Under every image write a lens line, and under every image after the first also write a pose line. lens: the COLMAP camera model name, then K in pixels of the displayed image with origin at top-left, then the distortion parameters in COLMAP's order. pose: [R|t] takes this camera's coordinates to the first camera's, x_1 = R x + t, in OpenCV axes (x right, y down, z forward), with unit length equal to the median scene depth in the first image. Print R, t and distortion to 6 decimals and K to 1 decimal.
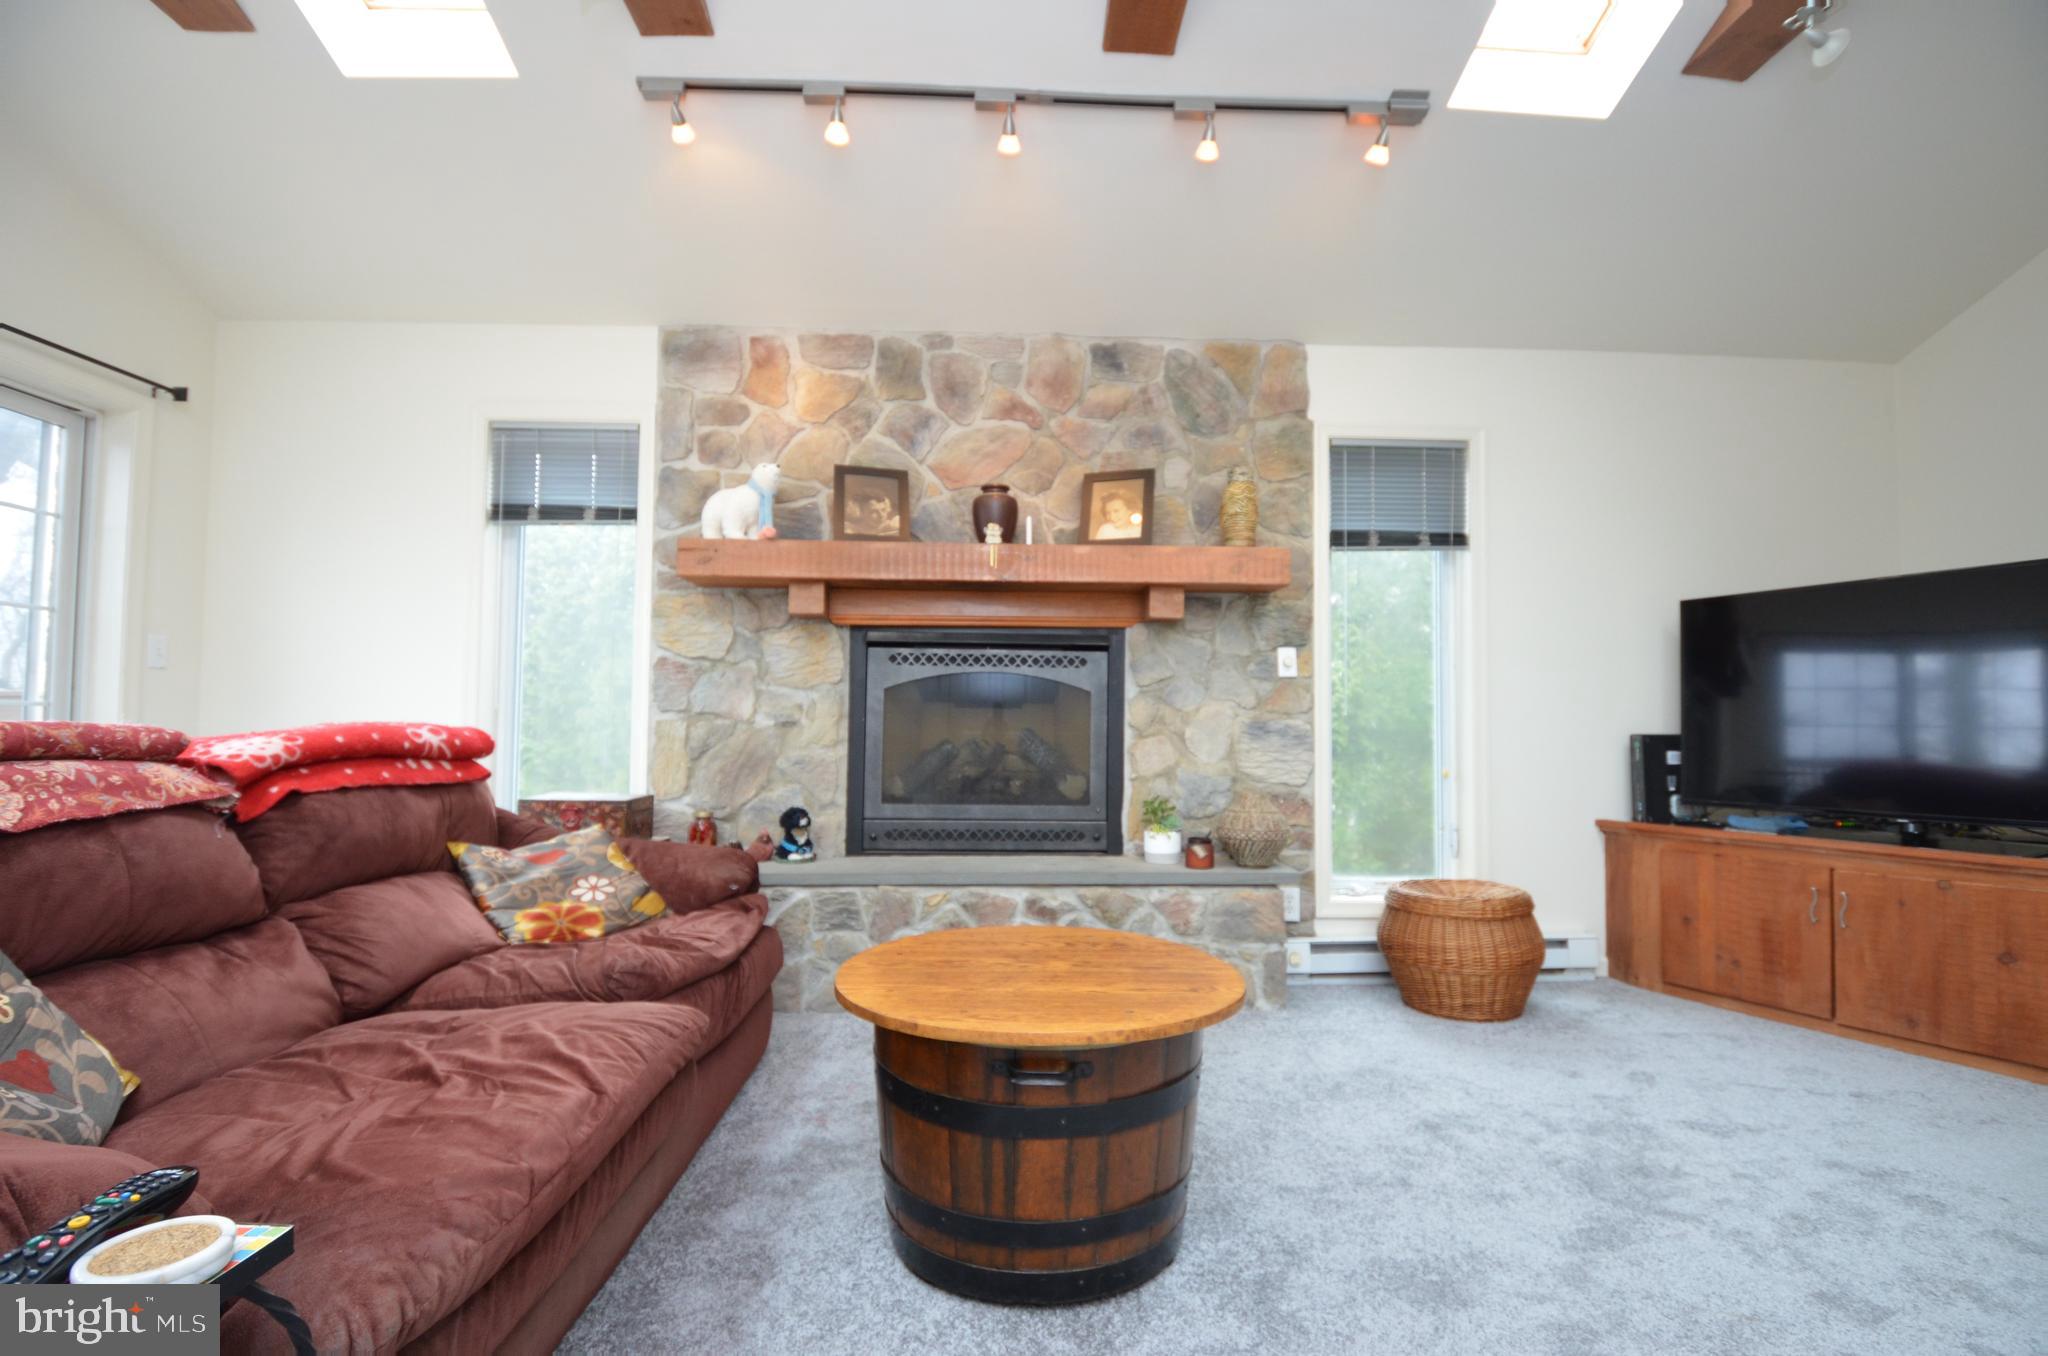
lens RADIAL K [[901.6, 0, 1037.1], [0, 901.6, 690.7], [0, 0, 1]] dist [0.039371, -0.040291]
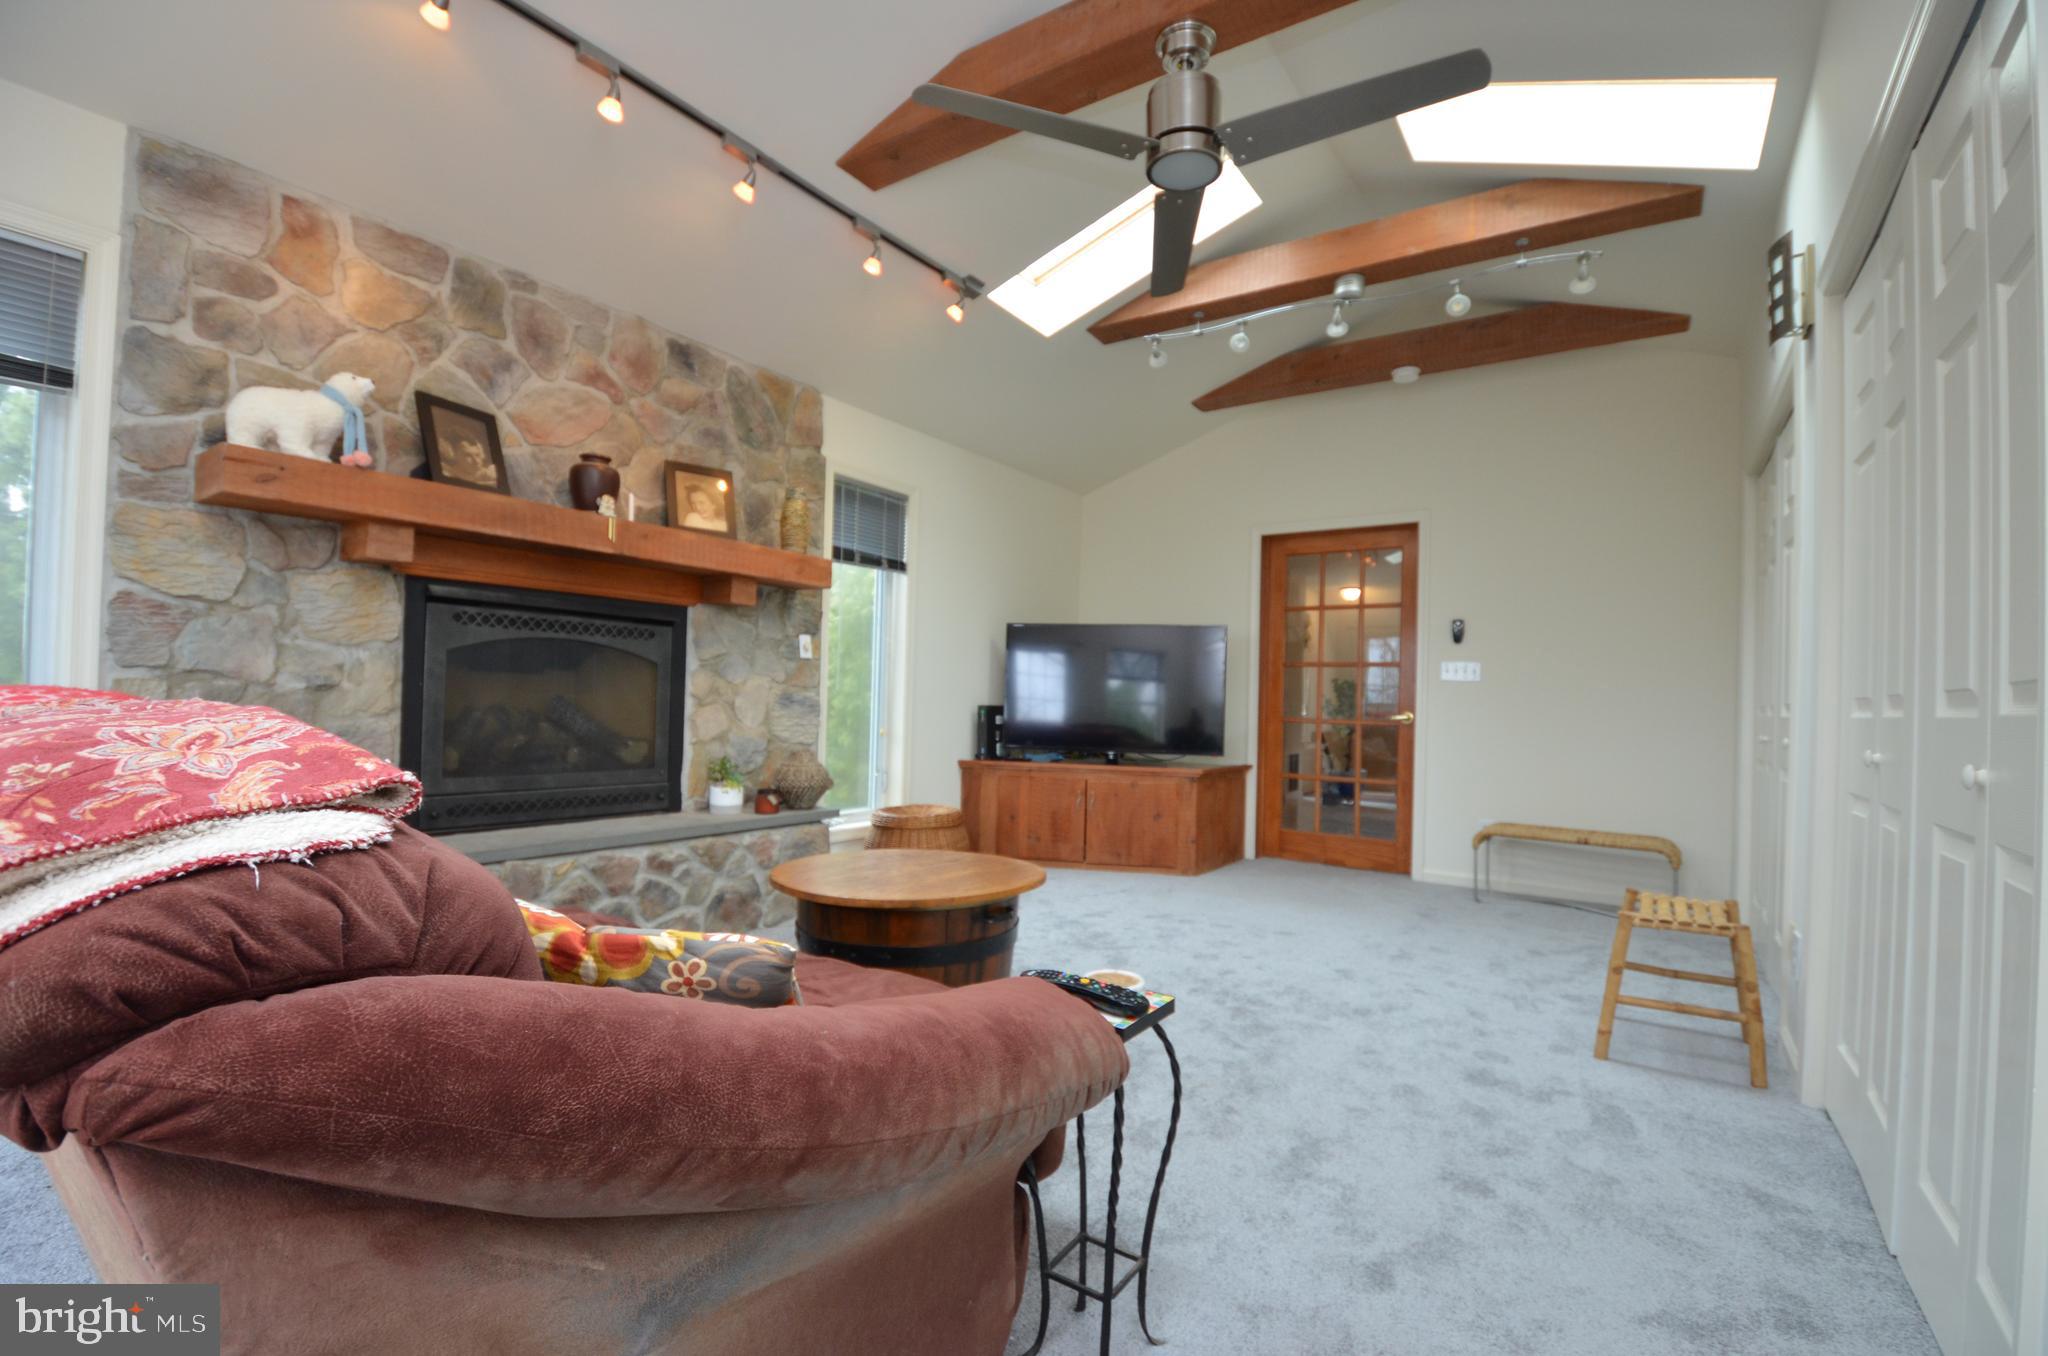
lens RADIAL K [[901.6, 0, 1037.1], [0, 901.6, 690.7], [0, 0, 1]] dist [0.039371, -0.040291]
pose [[0.598085, 0.018730, 0.801214, -0.541382], [-0.054202, 0.998383, 0.017122, -0.009381], [-0.799598, -0.053667, 0.598133, -0.009705]]
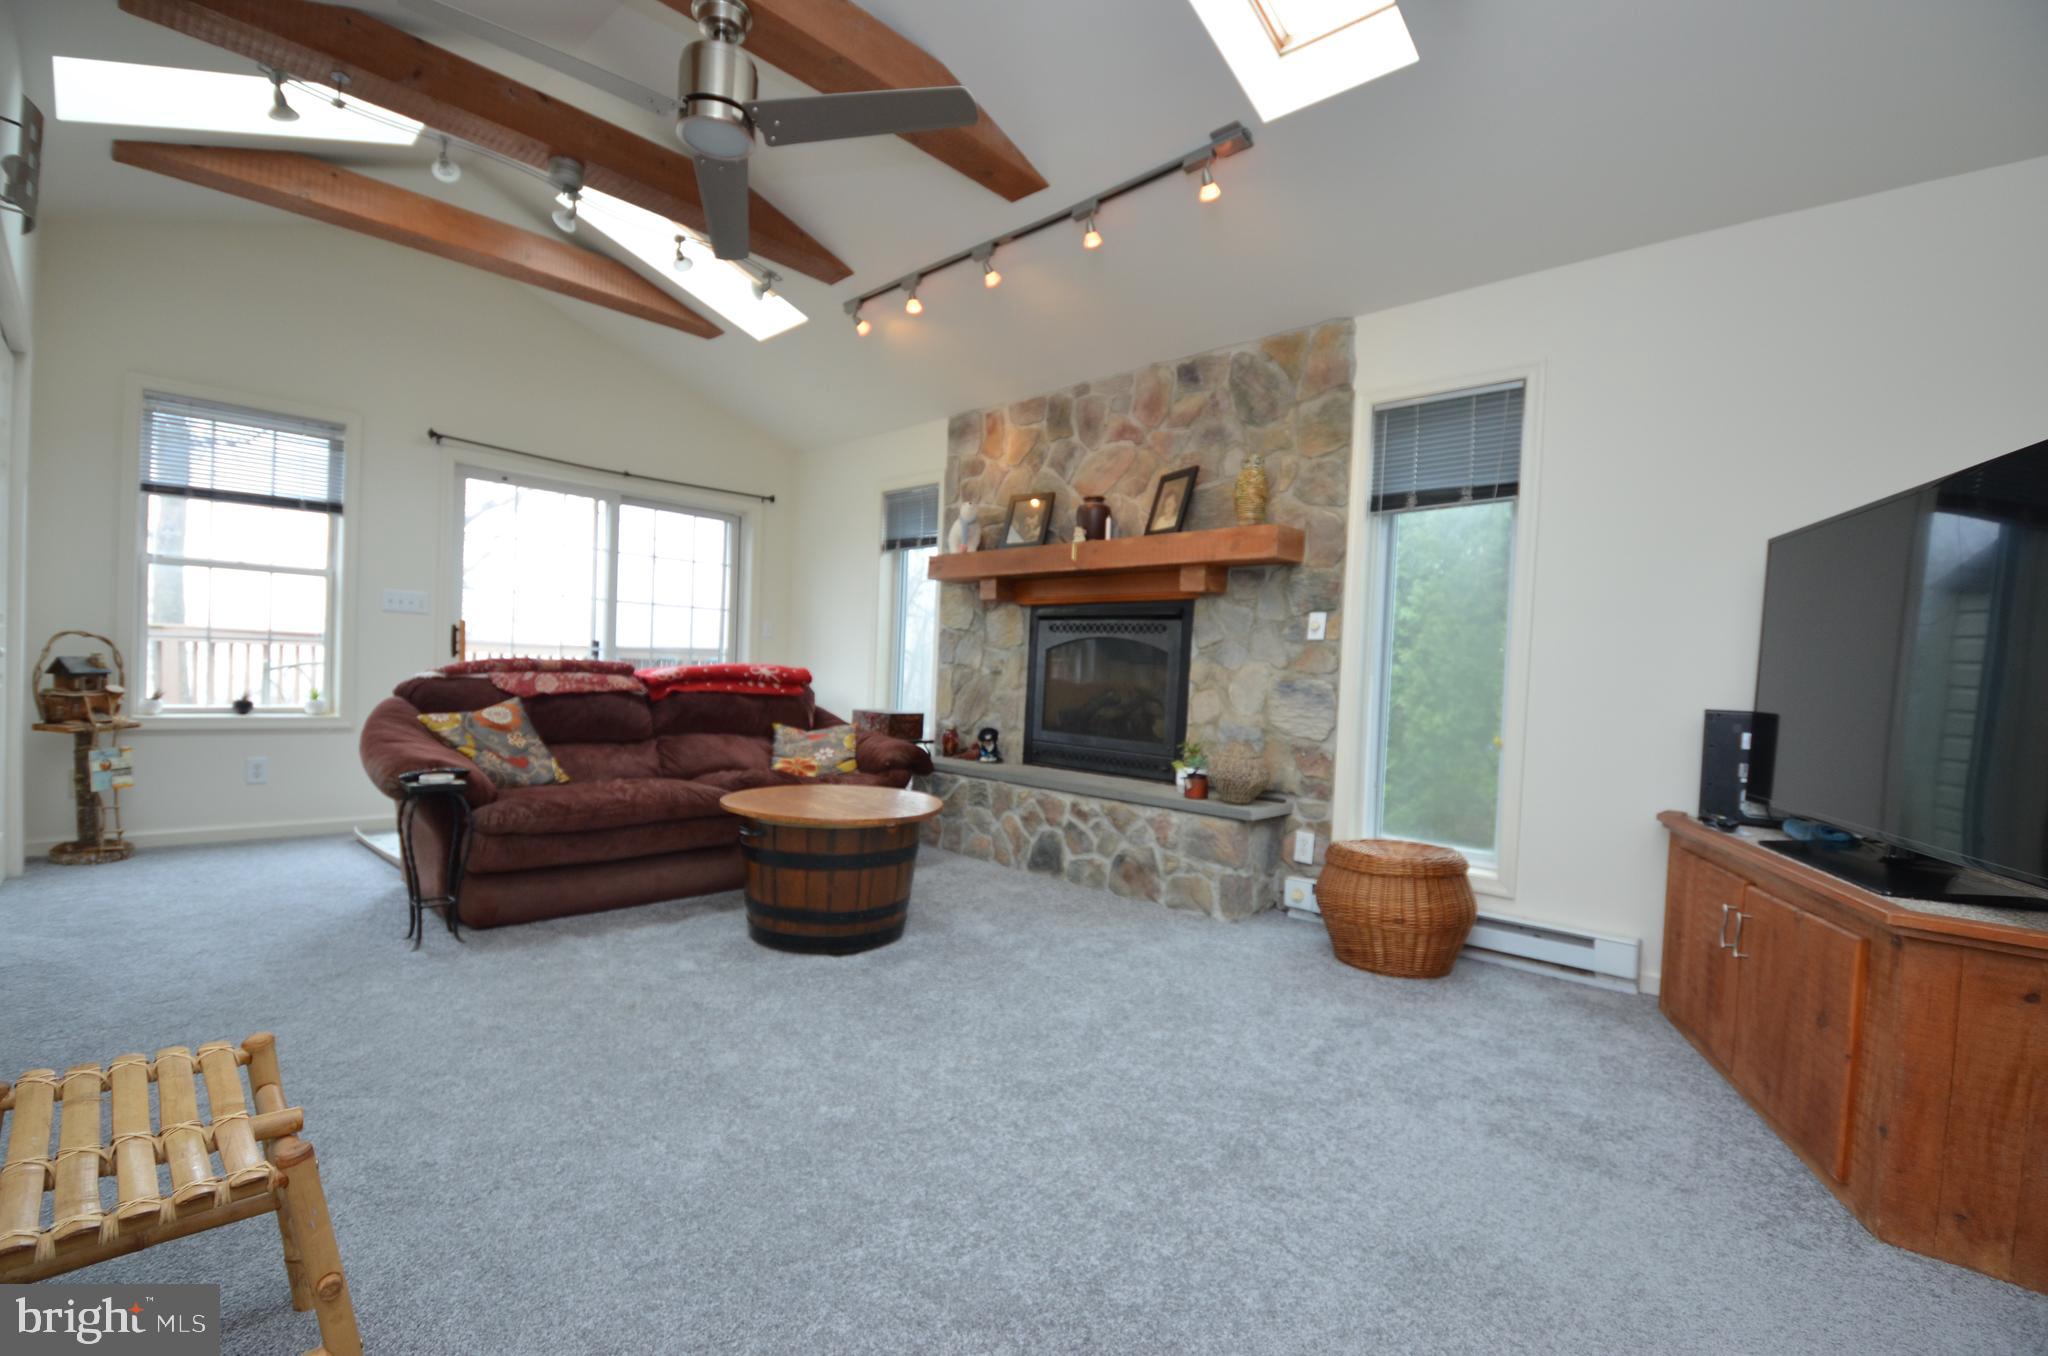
lens RADIAL K [[901.6, 0, 1037.1], [0, 901.6, 690.7], [0, 0, 1]] dist [0.039371, -0.040291]
pose [[0.693244, 0.037332, -0.719736, 0.835316], [-0.005670, 0.998909, 0.046351, -0.002806], [0.720681, -0.028052, 0.692699, 0.012052]]
